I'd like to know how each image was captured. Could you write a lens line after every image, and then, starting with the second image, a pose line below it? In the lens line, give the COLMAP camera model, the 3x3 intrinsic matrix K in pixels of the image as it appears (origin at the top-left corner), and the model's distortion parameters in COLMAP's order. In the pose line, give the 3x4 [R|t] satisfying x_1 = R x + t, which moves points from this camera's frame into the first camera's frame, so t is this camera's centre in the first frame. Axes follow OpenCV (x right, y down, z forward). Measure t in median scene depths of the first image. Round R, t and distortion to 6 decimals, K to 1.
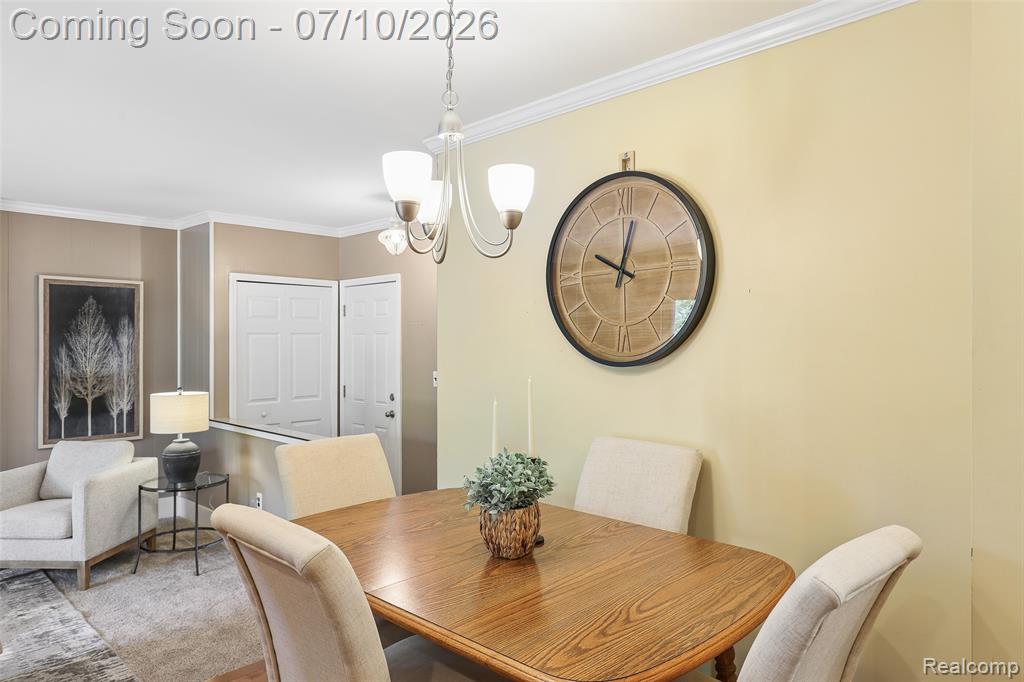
lens RADIAL K [[658.4, 0, 504.9], [0, 658.4, 338.2], [0, 0, 1]] dist [0.004088, 0.006887]
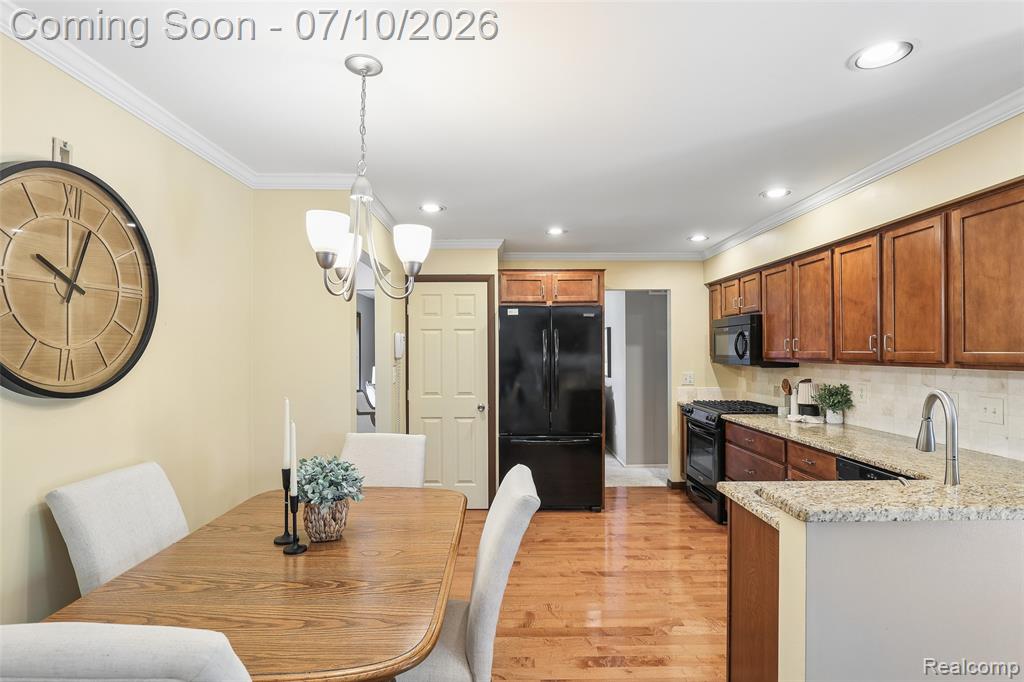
lens RADIAL K [[523.8, 0, 523.9], [0, 523.8, 345.5], [0, 0, 1]] dist [0.007427, -0.000476]
pose [[-0.728651, 0.006372, 0.684855, -0.441408], [-0.002237, 0.999929, -0.011684, -0.011142], [-0.684881, -0.010046, -0.728585, 0.687770]]
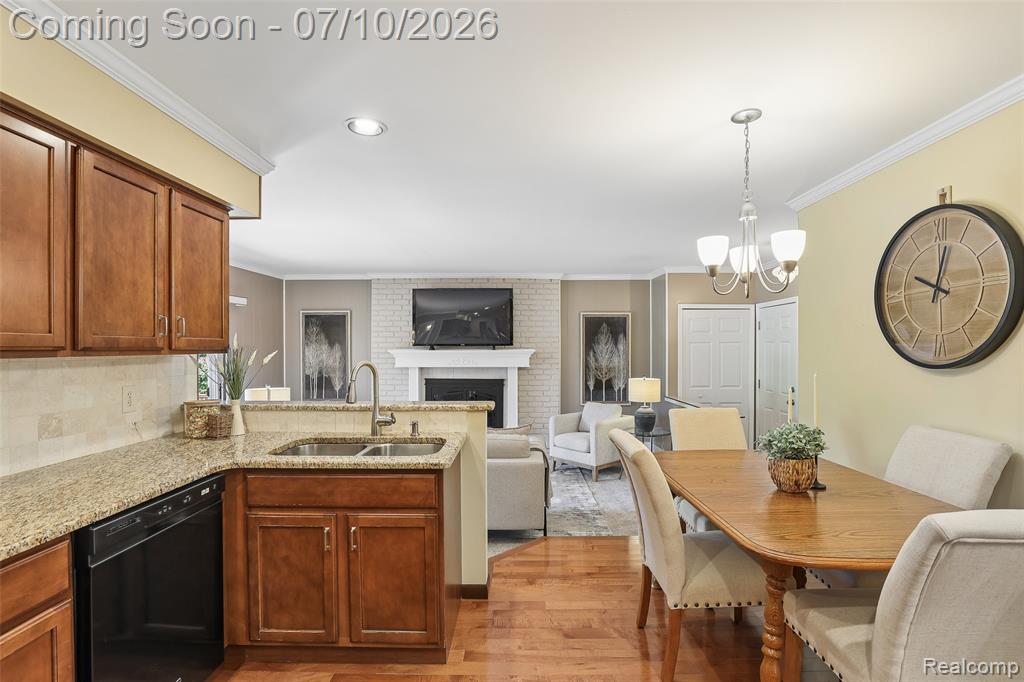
lens RADIAL K [[477.3, 0, 523.0], [0, 477.3, 349.6], [0, 0, 1]] dist [0.003773, 0.000756]
pose [[0.711764, 0.001737, -0.702417, 0.158835], [0.004273, 0.999968, 0.006802, -0.000532], [0.702406, -0.007843, 0.711733, -0.093224]]
